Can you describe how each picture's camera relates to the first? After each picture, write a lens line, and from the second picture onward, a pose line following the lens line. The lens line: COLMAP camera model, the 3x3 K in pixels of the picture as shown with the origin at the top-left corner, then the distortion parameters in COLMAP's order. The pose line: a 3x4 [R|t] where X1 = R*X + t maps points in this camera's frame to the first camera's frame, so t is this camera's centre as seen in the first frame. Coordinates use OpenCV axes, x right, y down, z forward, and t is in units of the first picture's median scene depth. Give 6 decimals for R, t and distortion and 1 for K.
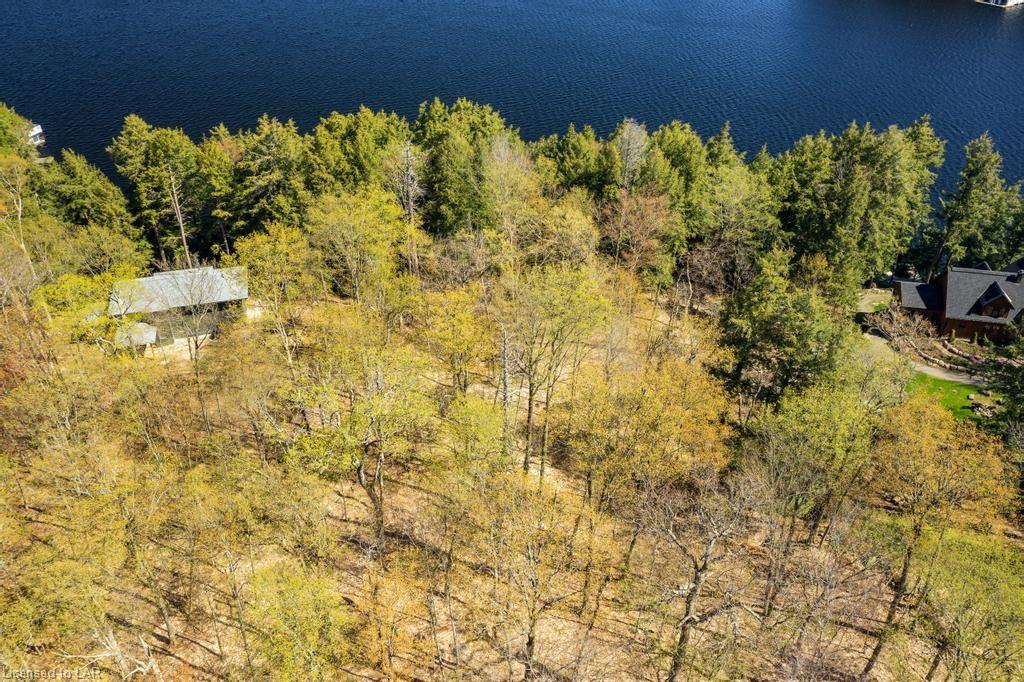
lens RADIAL K [[822.0, 0, 512.0], [0, 822.0, 341.0], [0, 0, 1]] dist [0.003692, 0.005944]
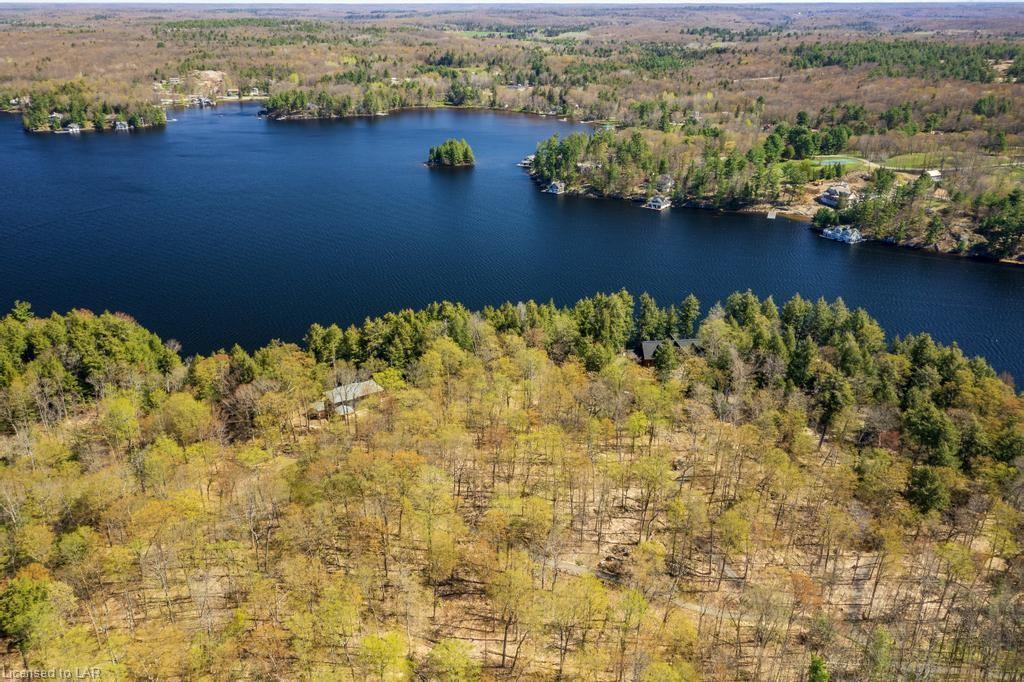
lens RADIAL K [[822.0, 0, 512.0], [0, 822.0, 341.0], [0, 0, 1]] dist [0.003692, 0.005944]
pose [[0.949984, -0.123379, 0.286895, -0.604860], [0.179483, 0.967478, -0.178250, 0.291948], [-0.255572, 0.220827, 0.941232, -1.333972]]
